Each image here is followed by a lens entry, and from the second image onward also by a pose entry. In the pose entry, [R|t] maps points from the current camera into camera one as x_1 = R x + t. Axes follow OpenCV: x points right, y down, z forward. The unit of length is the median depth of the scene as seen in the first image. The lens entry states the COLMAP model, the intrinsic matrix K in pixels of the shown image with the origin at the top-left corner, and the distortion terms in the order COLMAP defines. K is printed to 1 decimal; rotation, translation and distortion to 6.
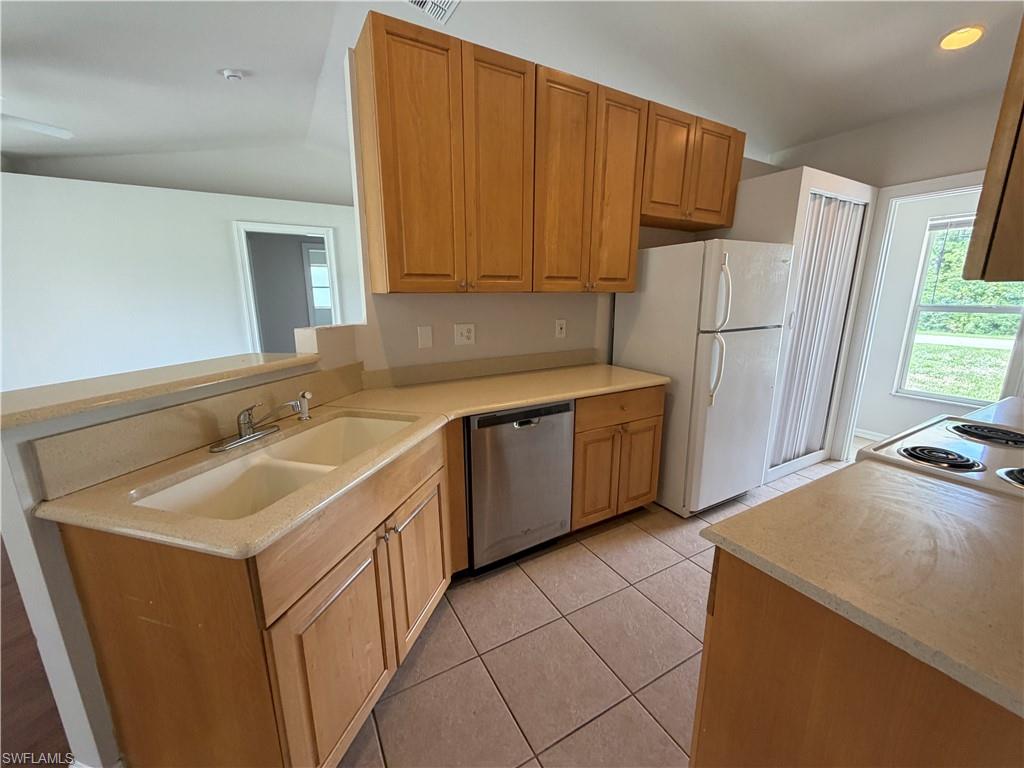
lens RADIAL K [[410.1, 0, 509.9], [0, 410.1, 386.5], [0, 0, 1]] dist [0.000882, 0.000608]
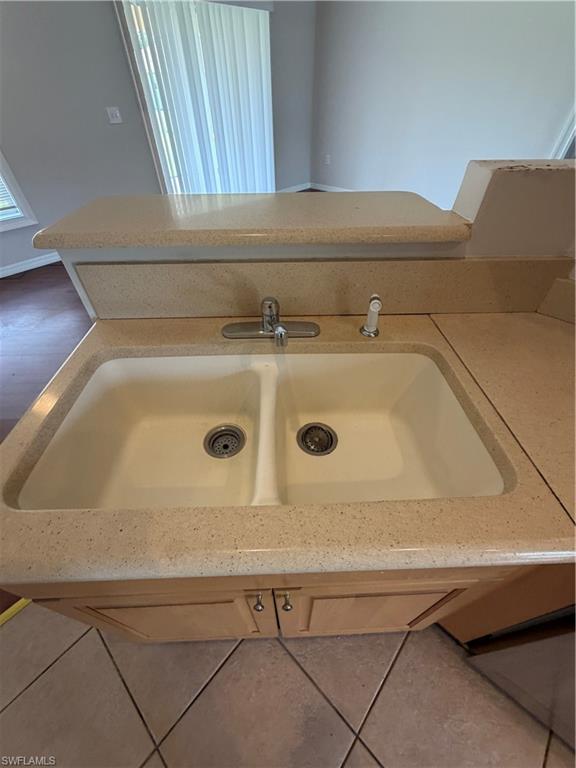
lens RADIAL K [[307.6, 0, 287.2], [0, 307.6, 381.5], [0, 0, 1]] dist [0.000882, 0.000608]
pose [[0.299969, 0.653891, -0.694583, -0.149417], [-0.206039, 0.755338, 0.622104, -0.144549], [0.931433, -0.043501, 0.361305, 0.712983]]
